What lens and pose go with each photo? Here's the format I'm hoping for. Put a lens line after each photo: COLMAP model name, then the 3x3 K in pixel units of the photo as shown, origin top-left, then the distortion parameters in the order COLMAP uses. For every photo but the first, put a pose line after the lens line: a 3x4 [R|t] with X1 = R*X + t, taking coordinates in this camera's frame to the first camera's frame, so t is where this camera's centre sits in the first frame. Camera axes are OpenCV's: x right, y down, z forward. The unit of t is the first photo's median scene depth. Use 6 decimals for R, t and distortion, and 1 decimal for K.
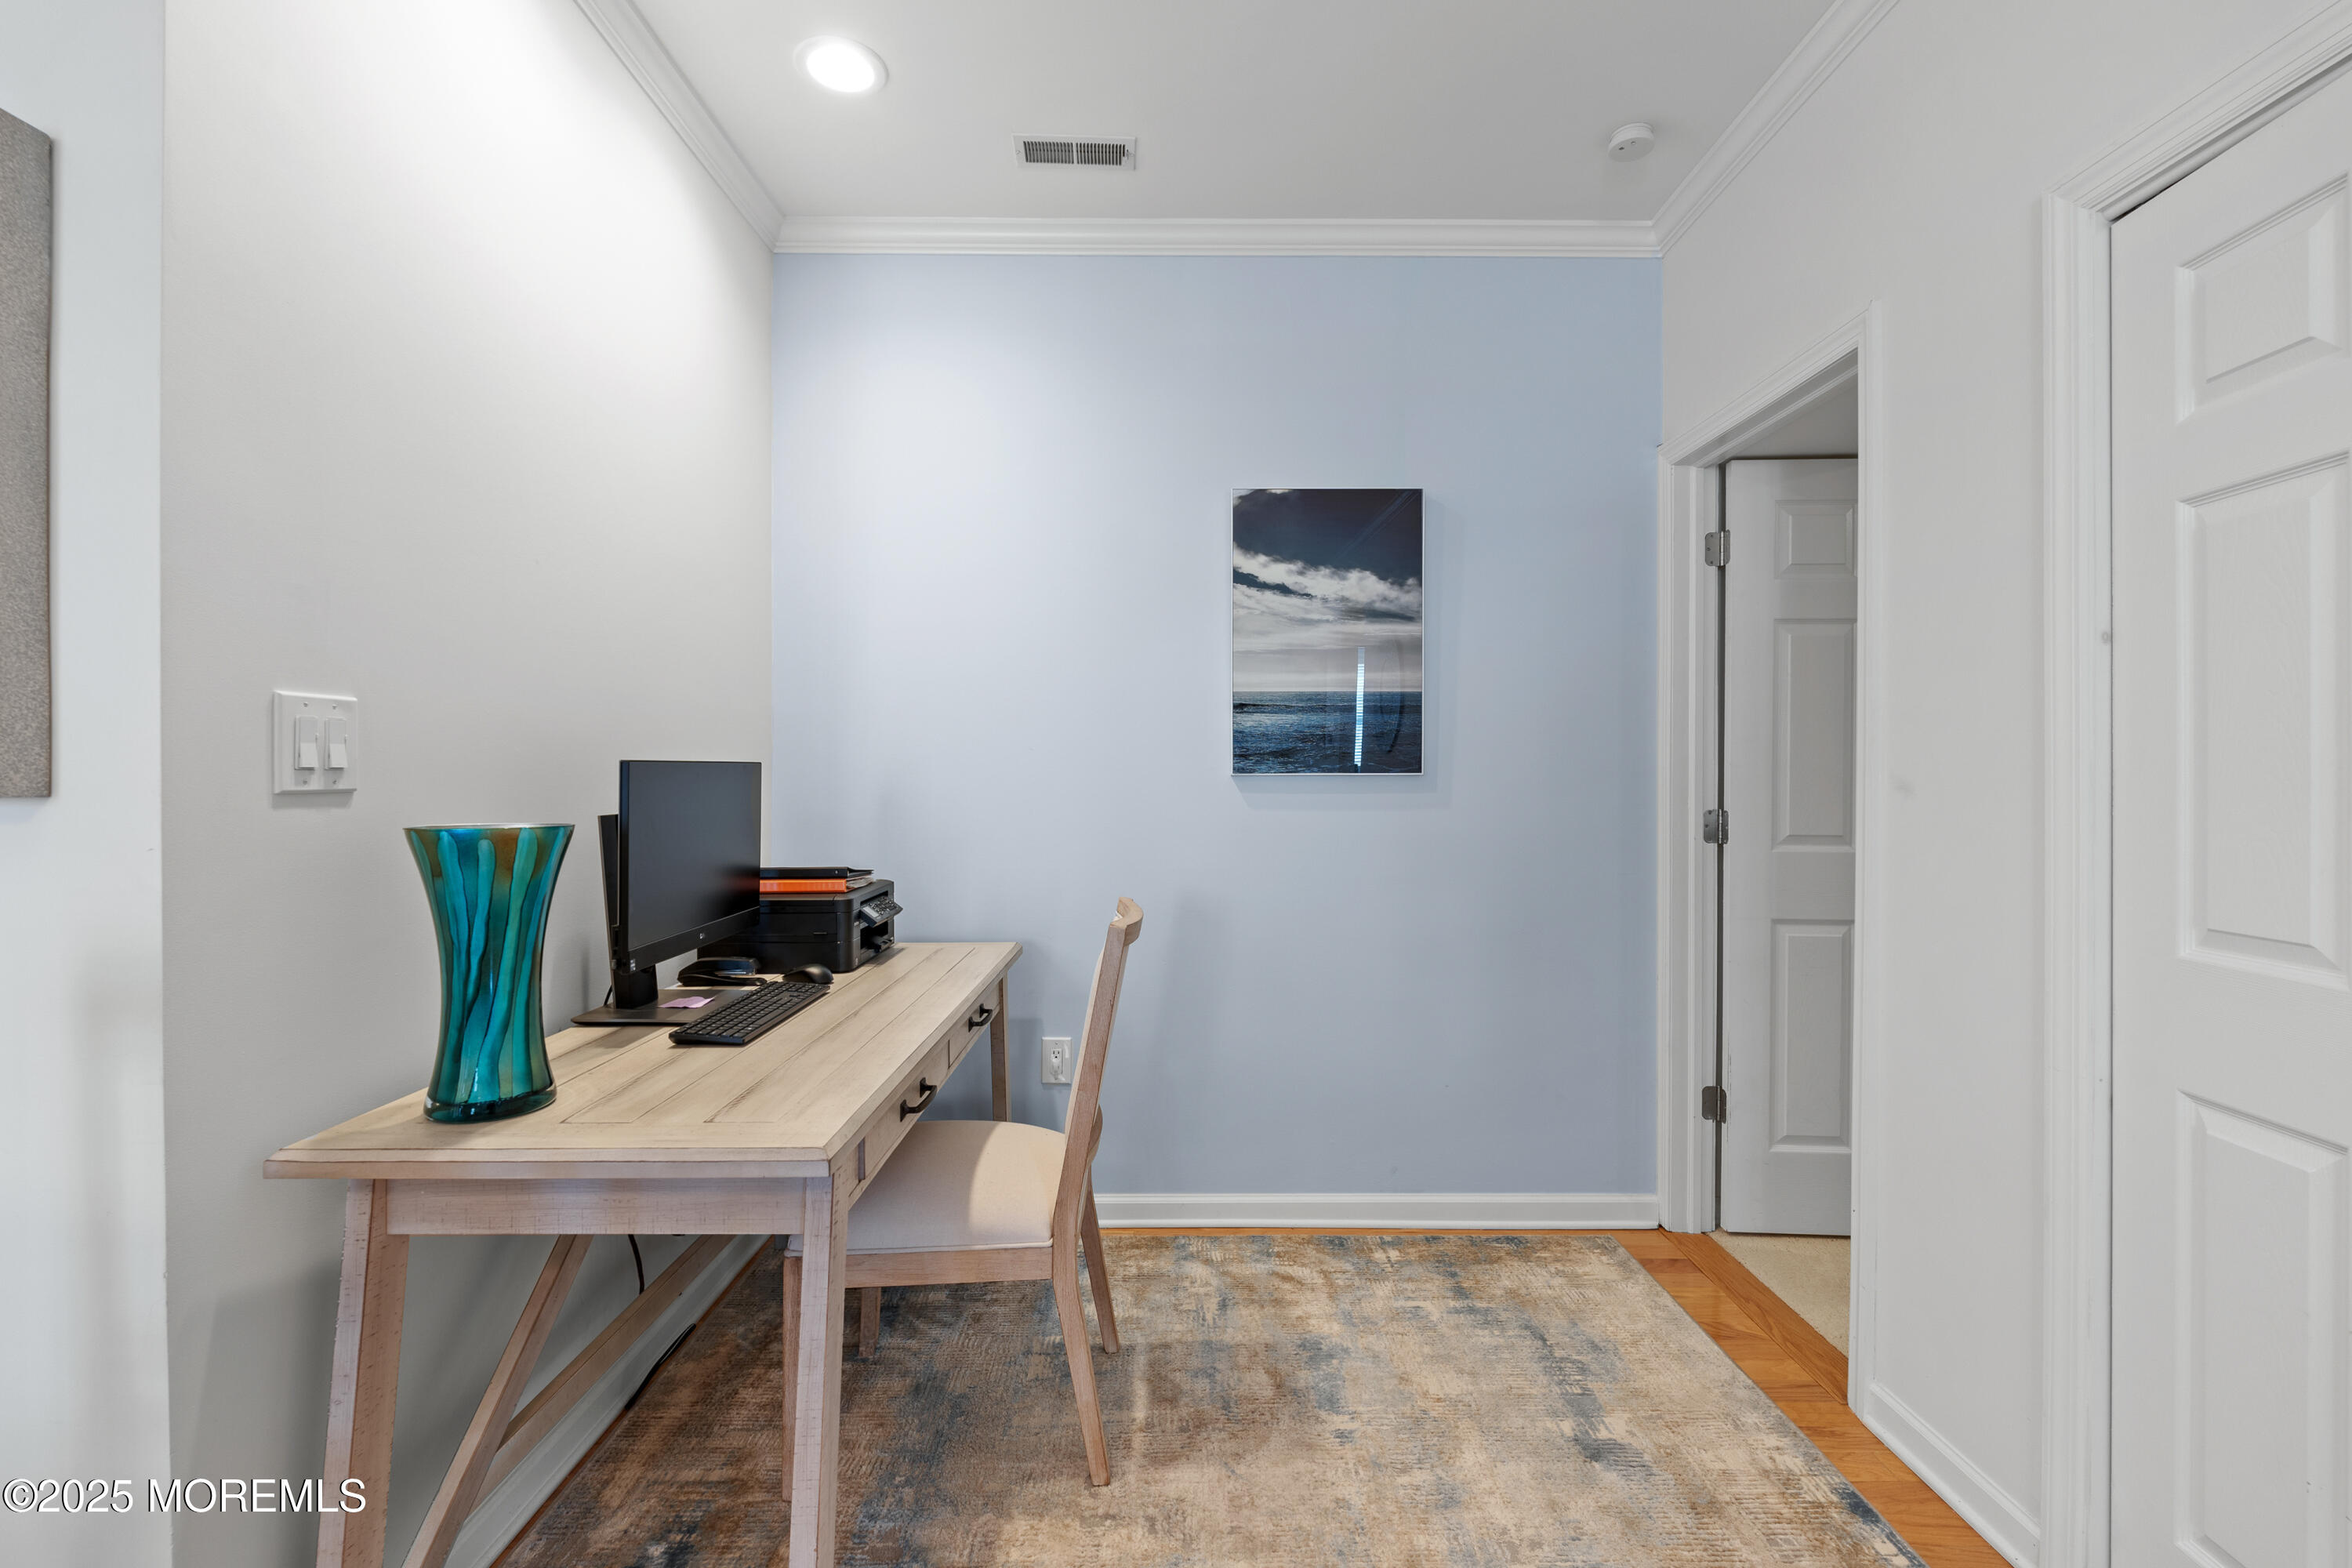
lens RADIAL K [[1045.5, 0, 1176.0], [0, 1045.5, 784.0], [0, 0, 1]] dist [-0.001559, 0.000362]
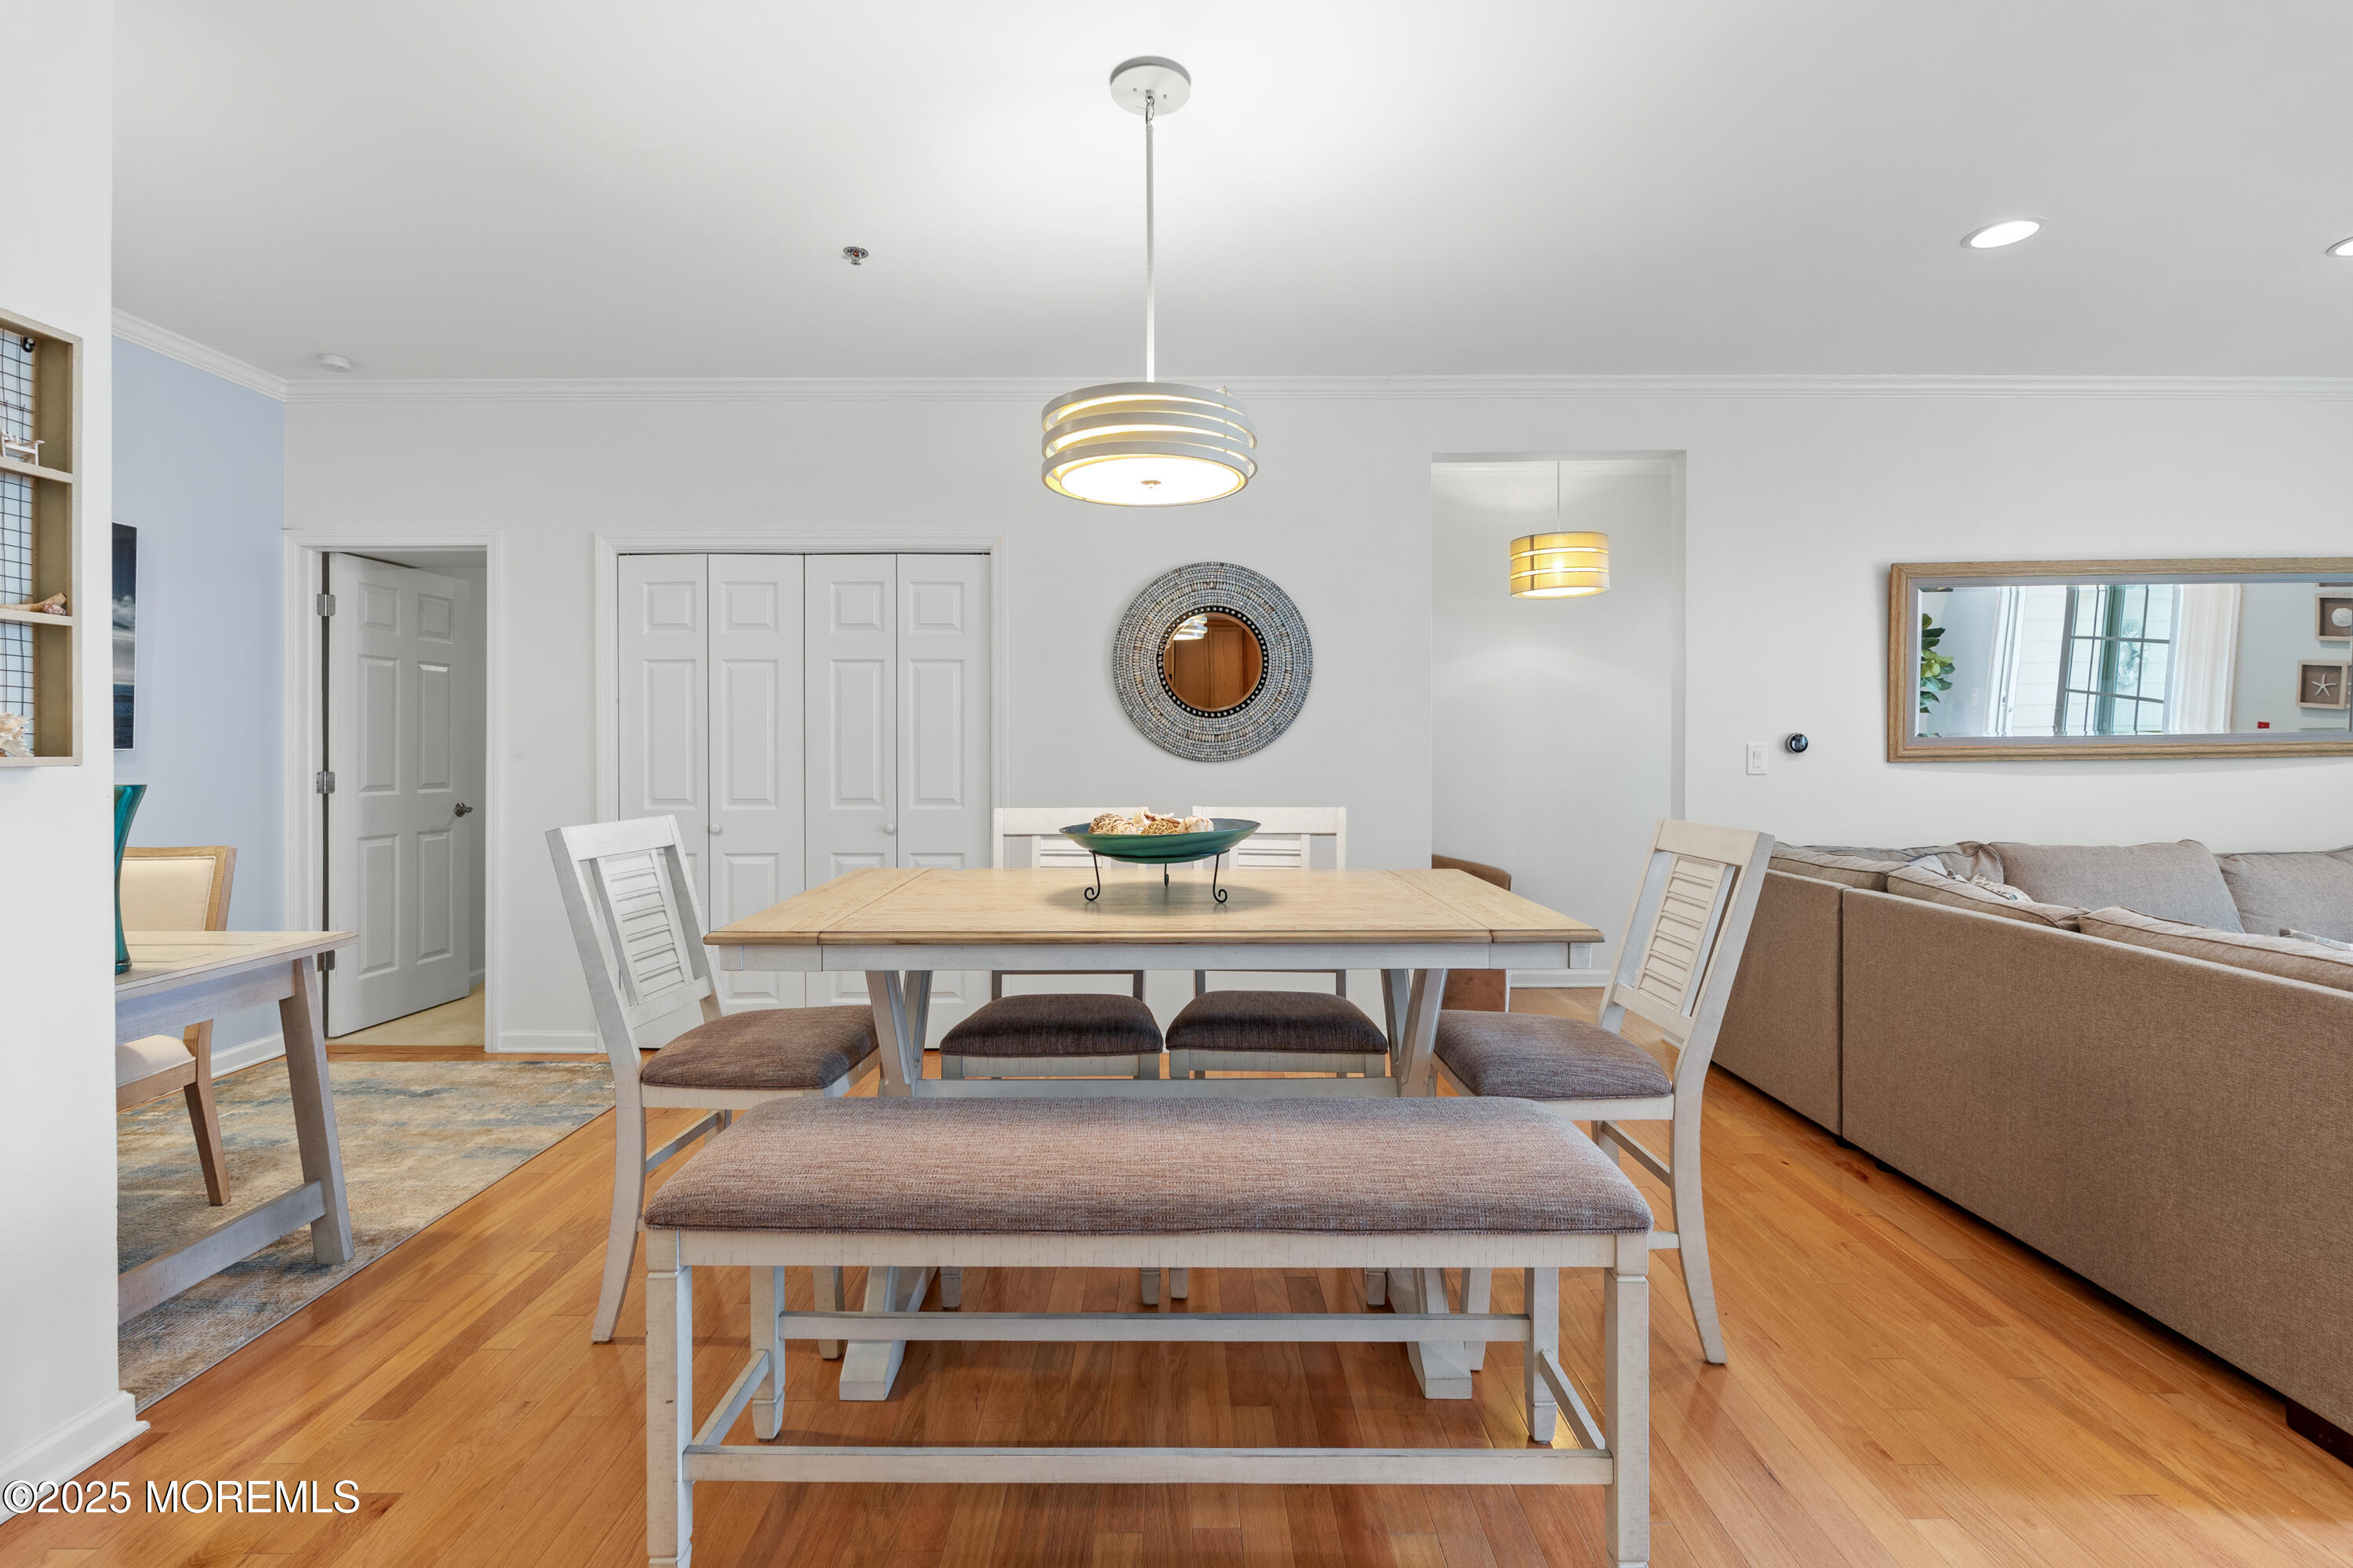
lens RADIAL K [[1065.2, 0, 1165.9], [0, 1065.2, 745.3], [0, 0, 1]] dist [-0.001922, 0.000379]
pose [[0.010246, 0.000034, 0.999948, -1.066728], [0.010121, 0.999949, -0.000138, -0.001392], [-0.999896, 0.010122, 0.010245, -0.279922]]
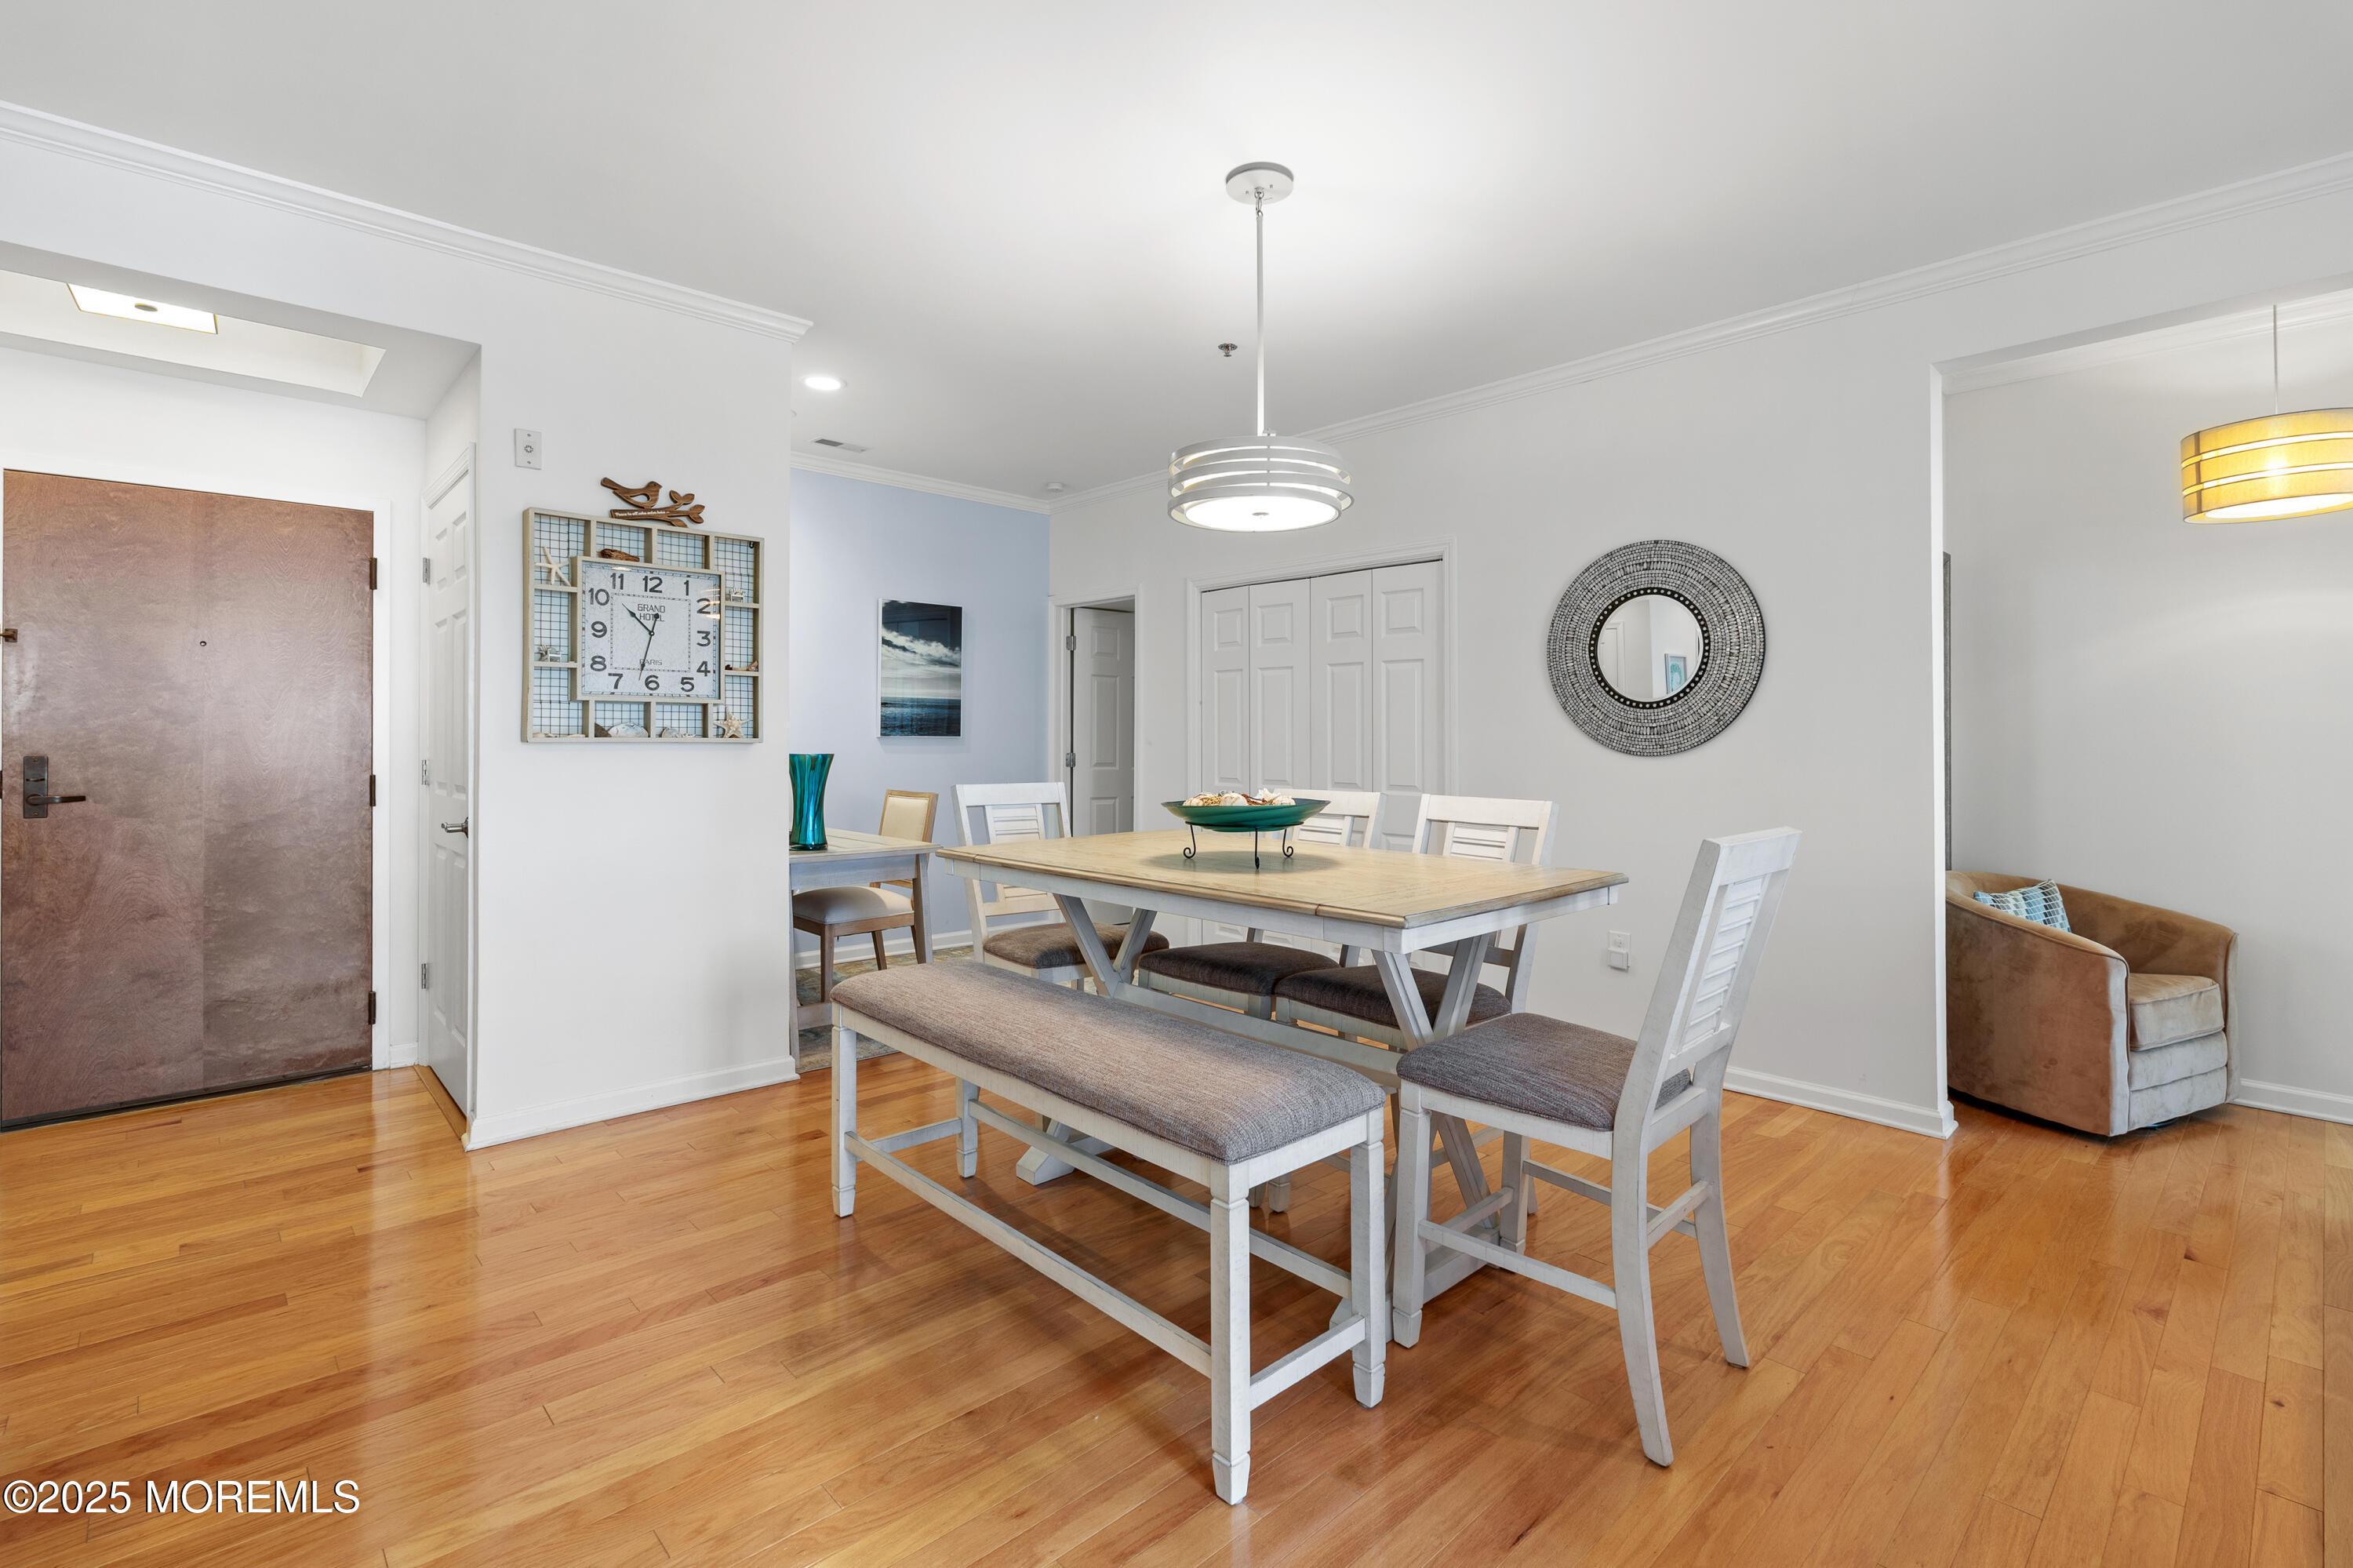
lens RADIAL K [[1074.0, 0, 1173.3], [0, 1074.0, 730.4], [0, 0, 1]] dist [-0.003476, 0.000009]
pose [[0.737767, 0.009923, 0.674982, -0.961039], [-0.000161, 0.999895, -0.014524, 0.009048], [-0.675055, 0.010607, 0.737691, -0.962684]]
